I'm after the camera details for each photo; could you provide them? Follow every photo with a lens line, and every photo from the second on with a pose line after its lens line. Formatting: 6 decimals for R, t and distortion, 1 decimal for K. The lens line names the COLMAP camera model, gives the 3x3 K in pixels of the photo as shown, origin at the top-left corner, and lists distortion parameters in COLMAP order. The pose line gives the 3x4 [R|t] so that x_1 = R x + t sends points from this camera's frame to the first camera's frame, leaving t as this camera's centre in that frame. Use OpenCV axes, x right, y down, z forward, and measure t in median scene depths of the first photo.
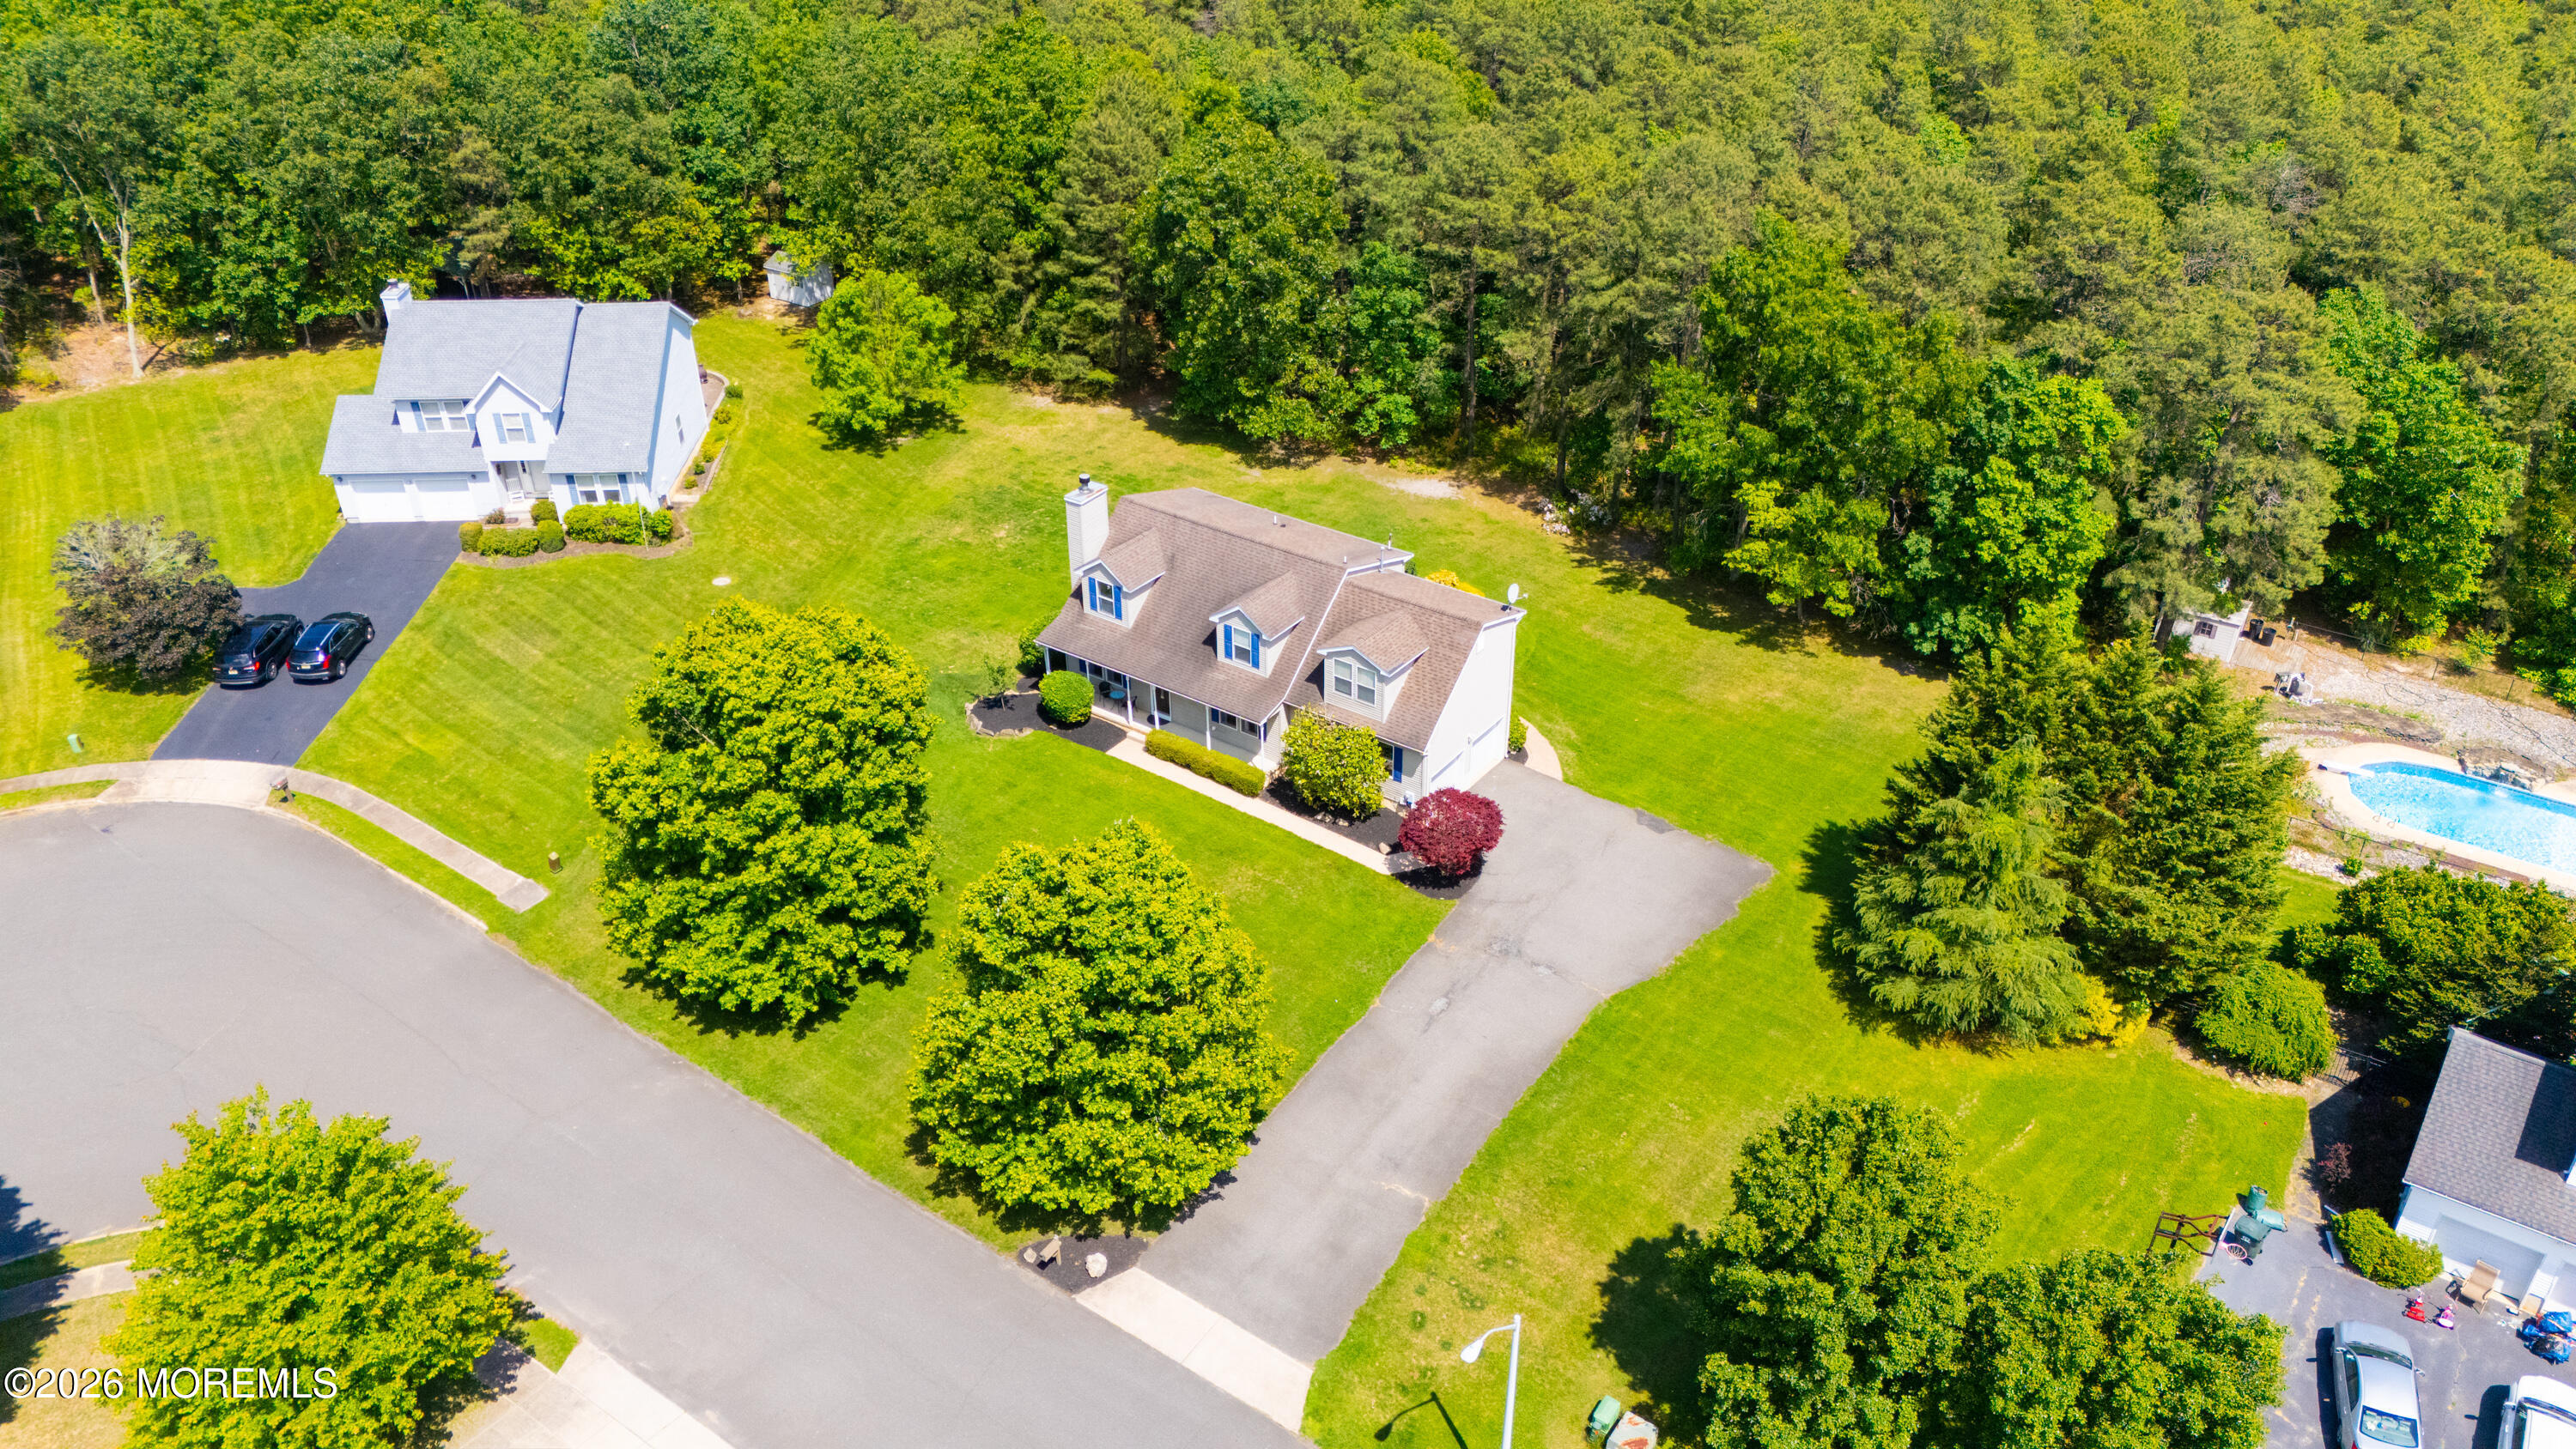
lens RADIAL K [[1859.4, 0, 1302.9], [0, 1859.4, 722.1], [0, 0, 1]] dist [0.068945, -0.060080]
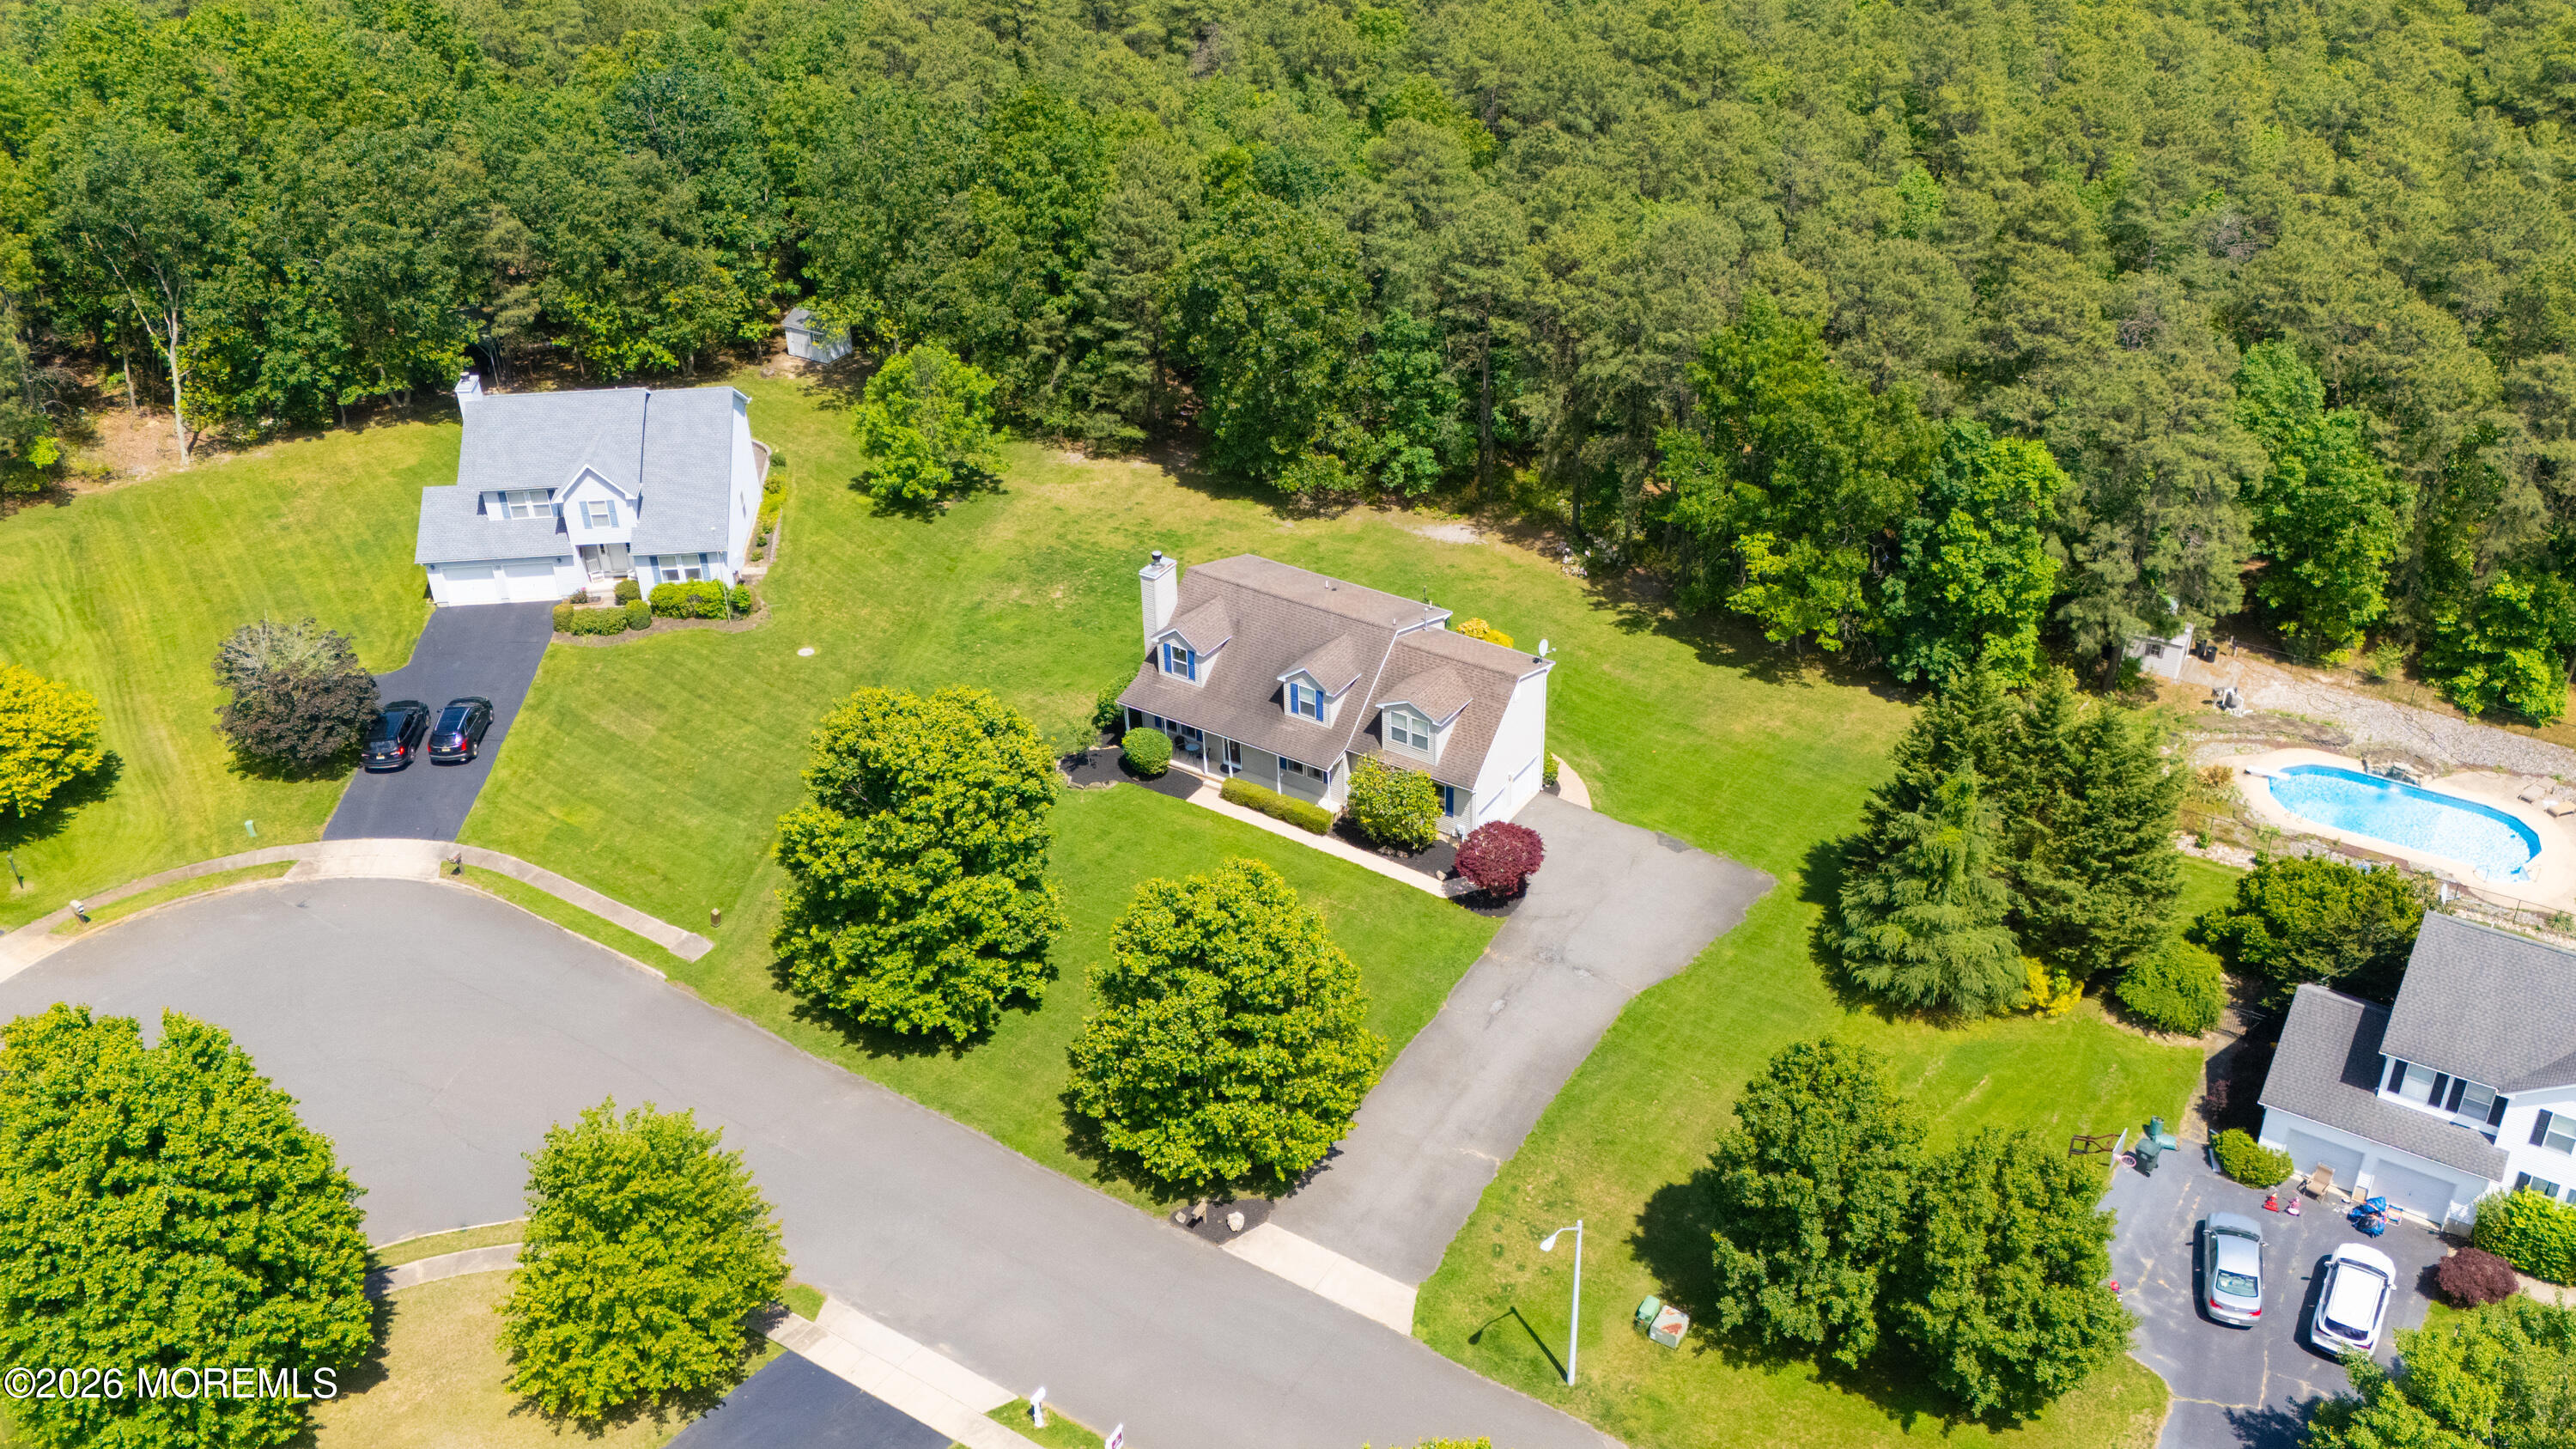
lens RADIAL K [[2226.3, 0, 1407.6], [0, 2226.3, 718.0], [0, 0, 1]] dist [0.079040, -0.006124]
pose [[0.997202, -0.035726, 0.065657, -0.057014], [0.036064, 0.999342, -0.003976, -0.022061], [-0.065472, 0.006333, 0.997834, -0.333554]]
